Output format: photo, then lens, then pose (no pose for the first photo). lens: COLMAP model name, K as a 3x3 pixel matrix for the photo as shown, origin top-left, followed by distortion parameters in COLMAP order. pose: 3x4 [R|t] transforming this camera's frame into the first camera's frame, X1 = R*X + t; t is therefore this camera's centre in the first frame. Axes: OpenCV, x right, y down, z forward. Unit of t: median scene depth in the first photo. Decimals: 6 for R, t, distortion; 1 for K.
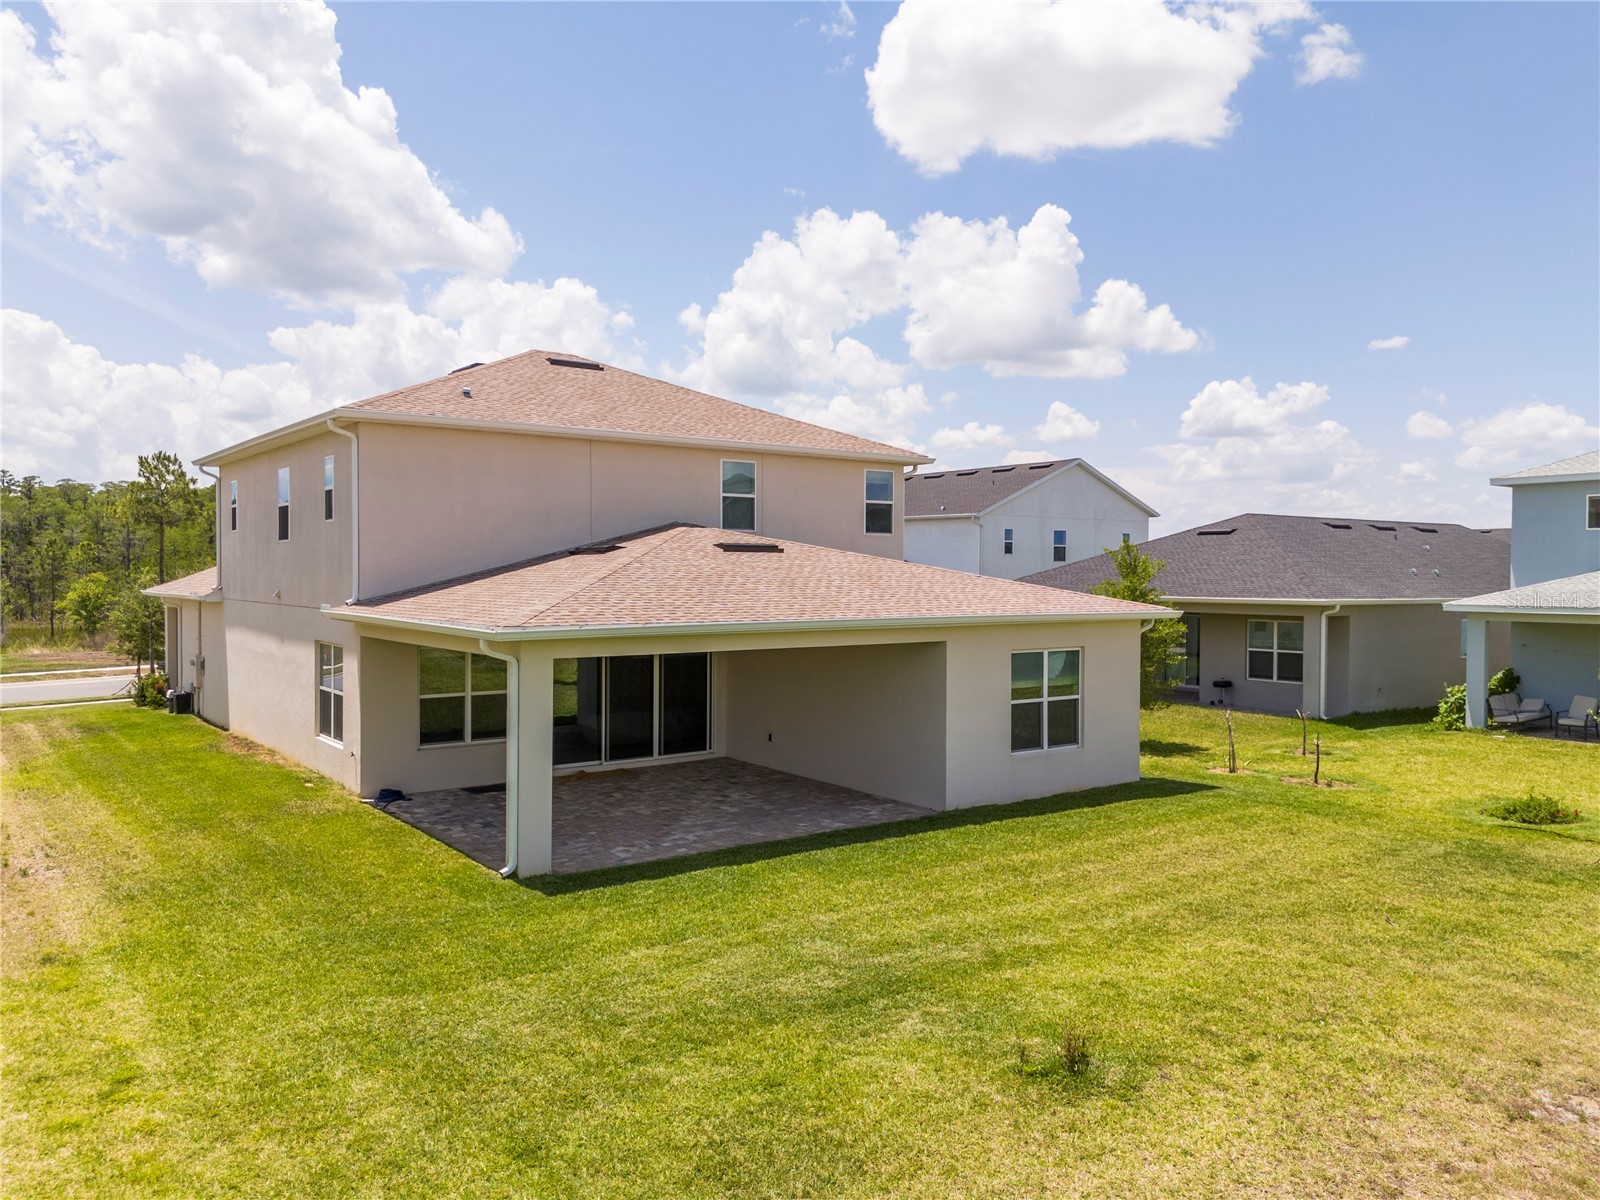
lens RADIAL K [[1183.0, 0, 800.0], [0, 1183.0, 600.0], [0, 0, 1]] dist [0.063802, -0.061858]
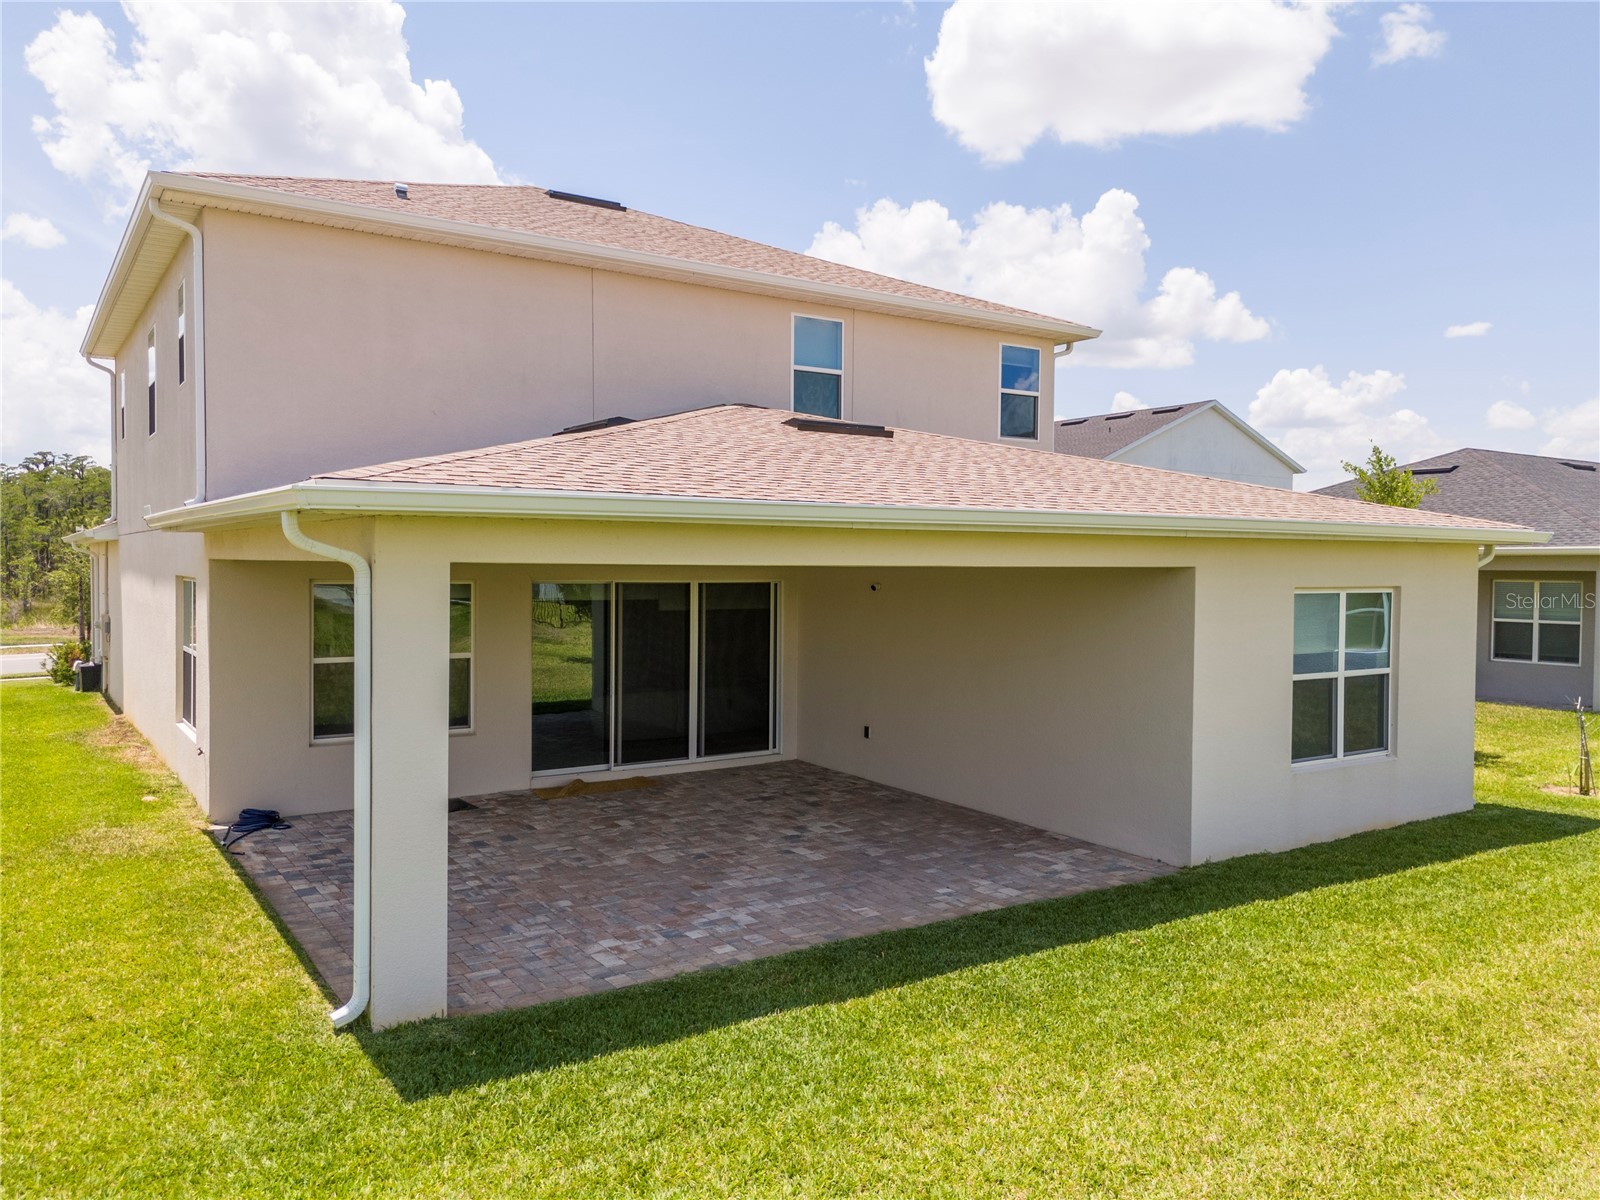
lens RADIAL K [[1183.0, 0, 800.0], [0, 1183.0, 600.0], [0, 0, 1]] dist [0.063802, -0.061858]
pose [[0.998763, 0.005020, -0.049476, -0.033561], [-0.004698, 0.999967, 0.006623, 0.044185], [0.049508, -0.006382, 0.998753, 0.391245]]
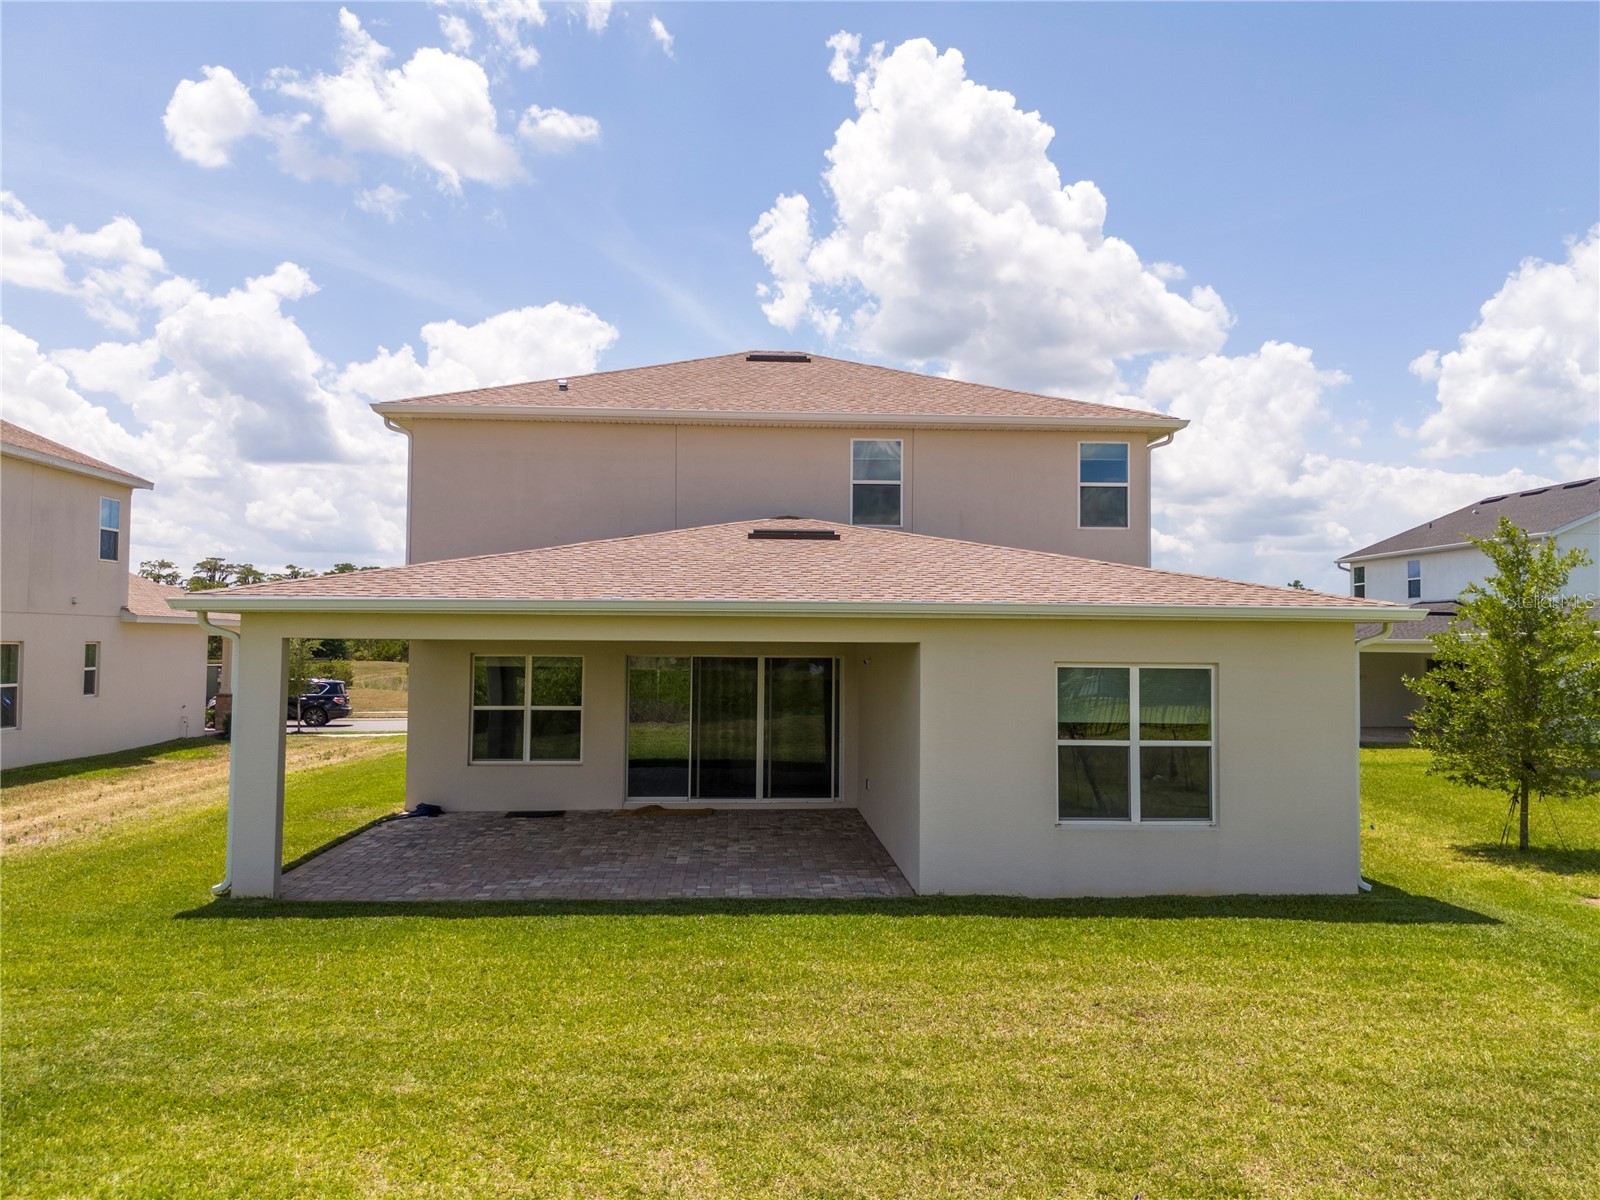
lens RADIAL K [[1183.0, 0, 800.0], [0, 1183.0, 600.0], [0, 0, 1]] dist [0.063802, -0.061858]
pose [[0.837938, -0.017301, -0.545492, 0.407675], [-0.018321, 0.998042, -0.059797, 0.048283], [0.545458, 0.060100, 0.835980, 0.358563]]
